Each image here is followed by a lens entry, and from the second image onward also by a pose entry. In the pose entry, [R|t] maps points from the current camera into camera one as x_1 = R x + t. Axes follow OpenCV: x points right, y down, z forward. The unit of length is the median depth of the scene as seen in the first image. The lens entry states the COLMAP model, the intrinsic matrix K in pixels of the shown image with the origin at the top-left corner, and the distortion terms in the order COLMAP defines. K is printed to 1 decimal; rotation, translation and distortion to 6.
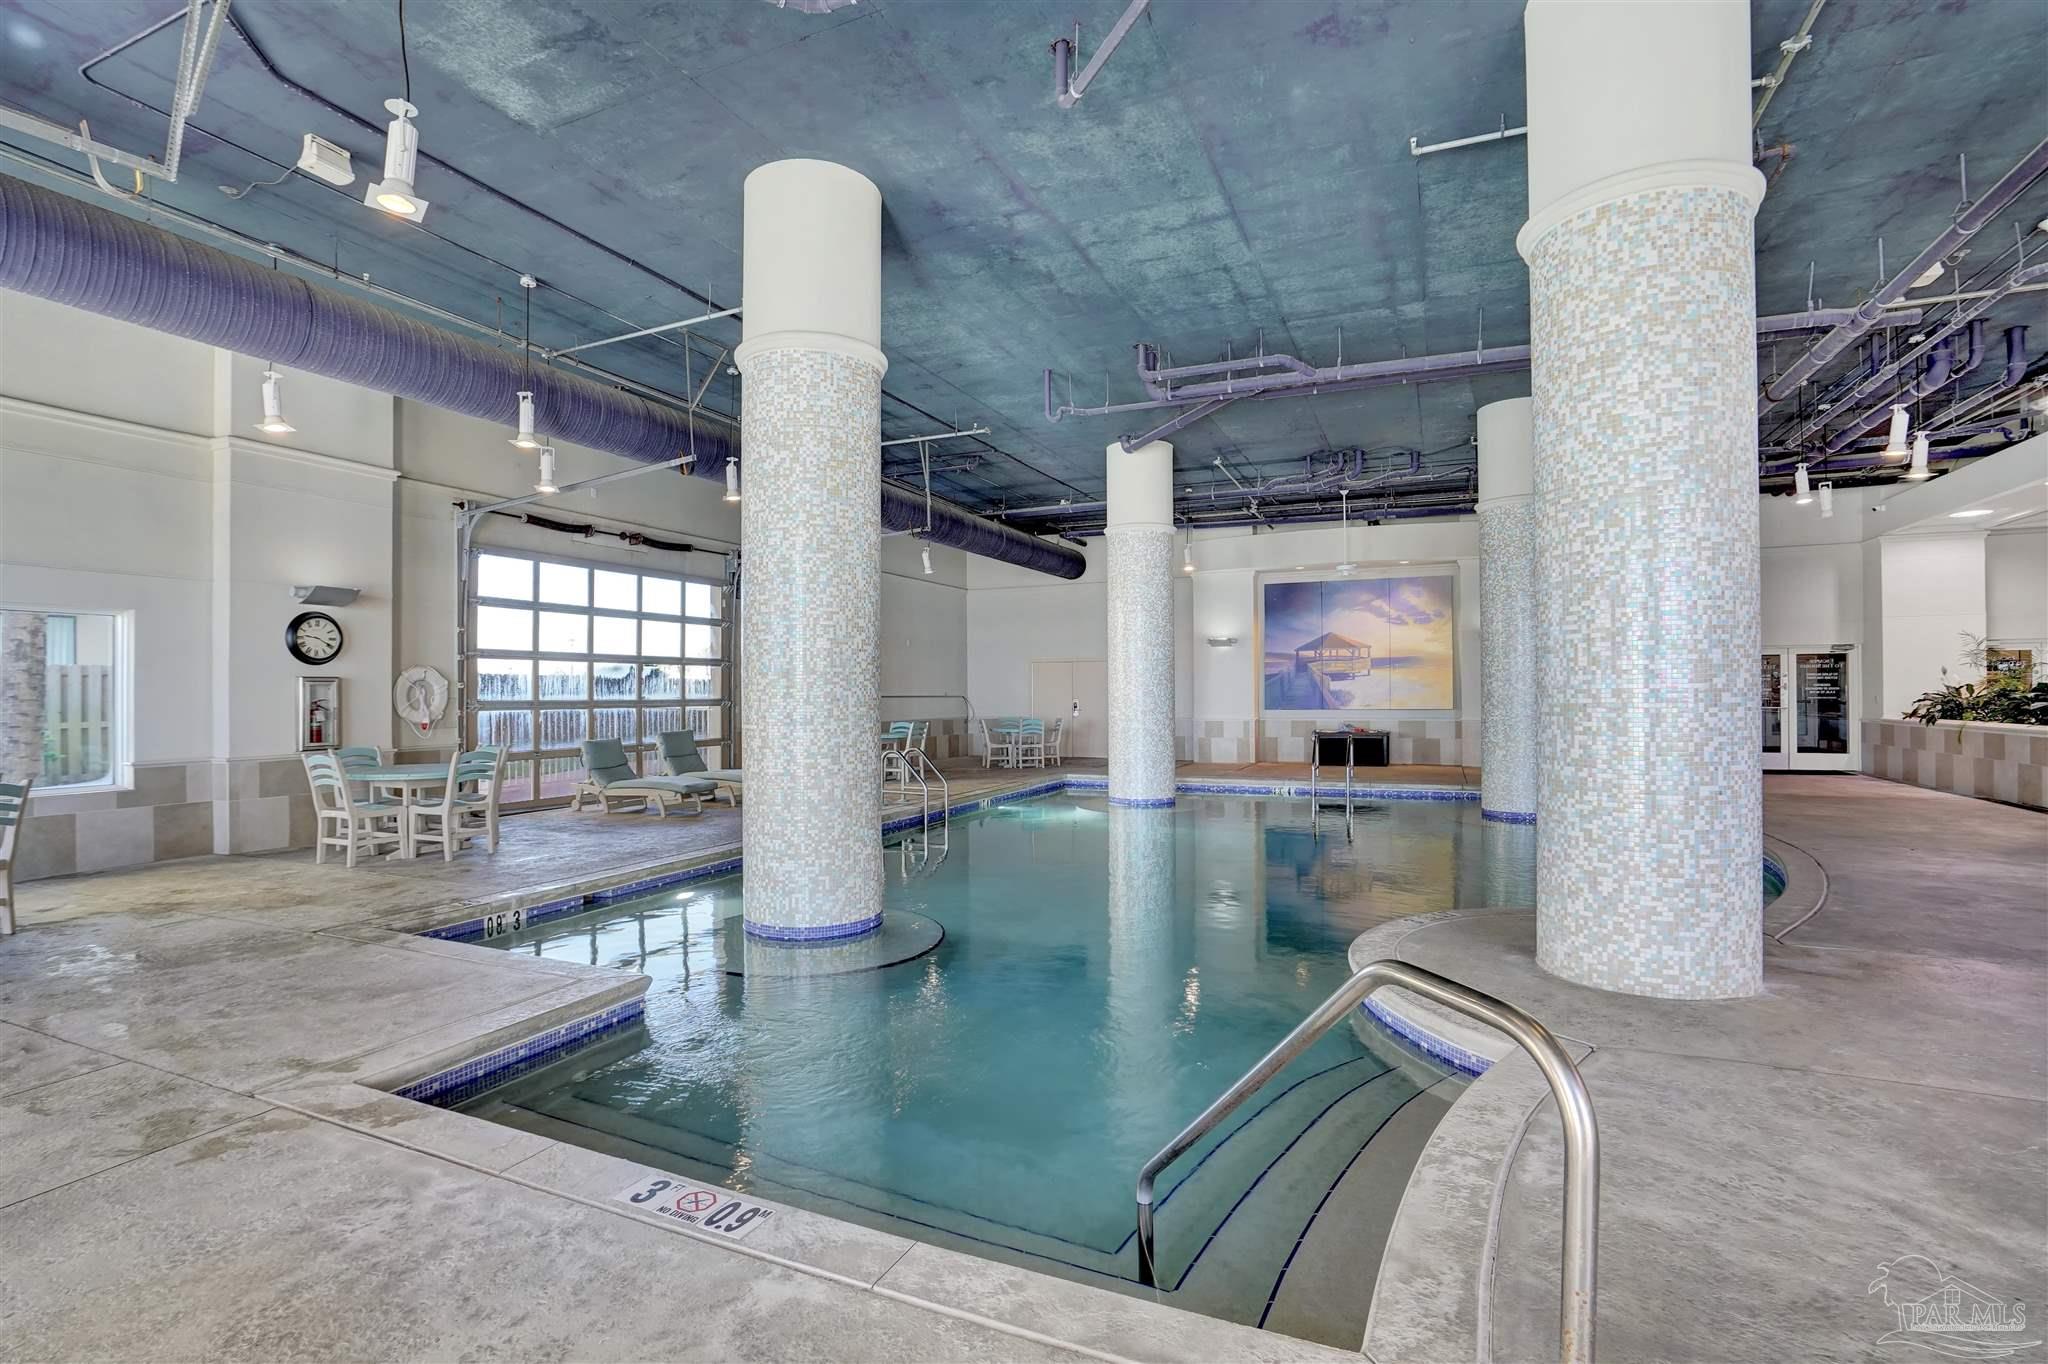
lens RADIAL K [[939.7, 0, 1020.9], [0, 939.7, 688.5], [0, 0, 1]] dist [-0.056492, 0.017947]
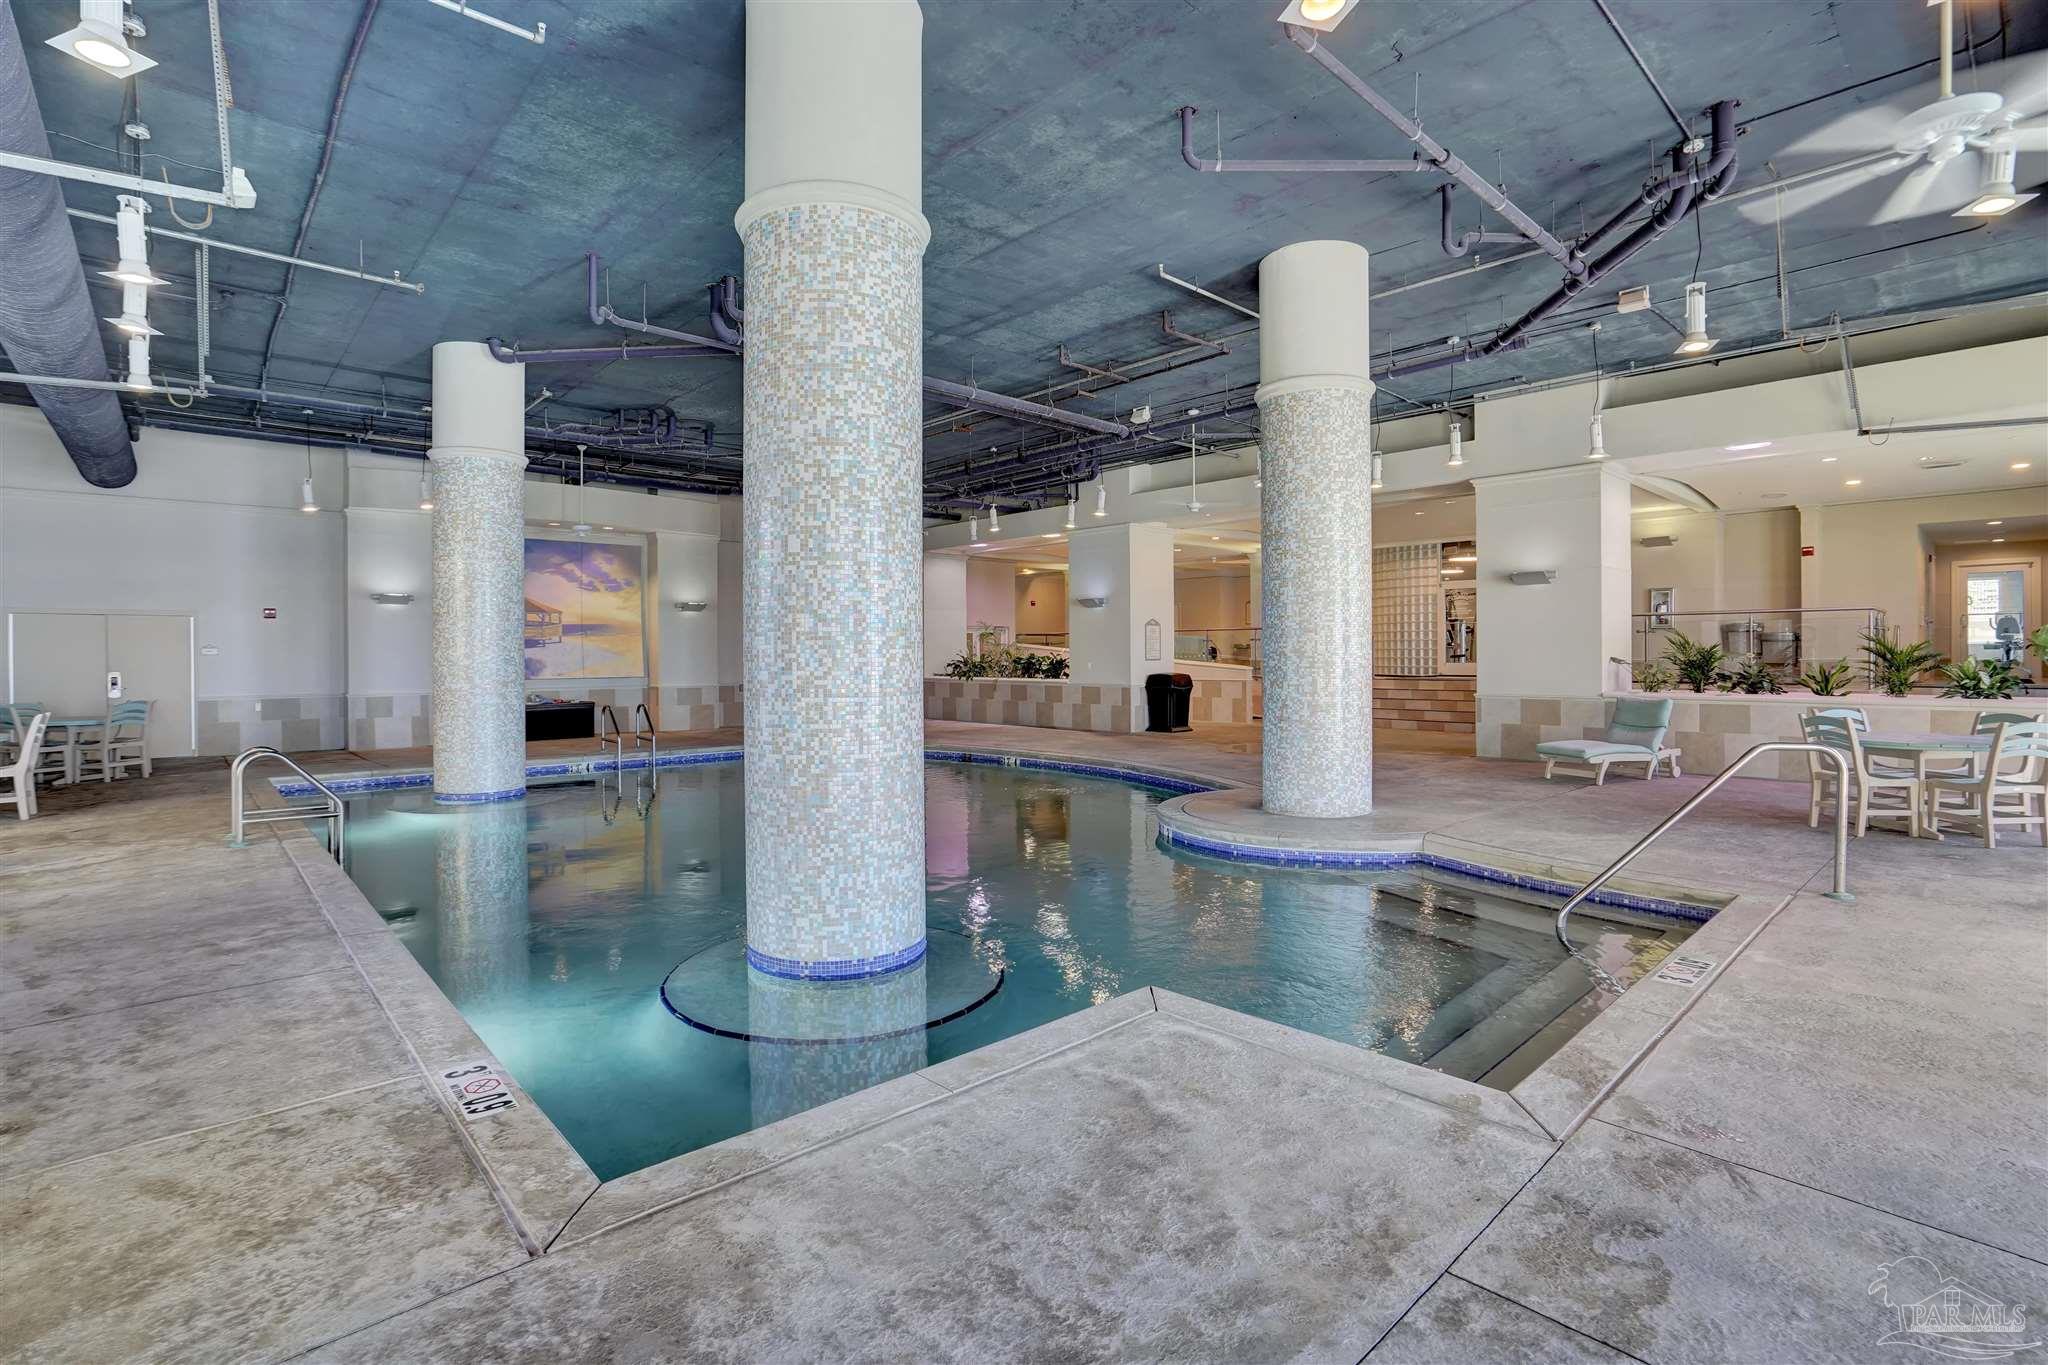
lens RADIAL K [[956.7, 0, 1015.8], [0, 956.7, 663.0], [0, 0, 1]] dist [-0.057383, 0.018473]
pose [[0.405368, -0.003228, 0.914148, -0.977476], [-0.000123, 0.999994, 0.003586, 0.009525], [-0.914153, -0.001566, 0.405365, 0.598824]]
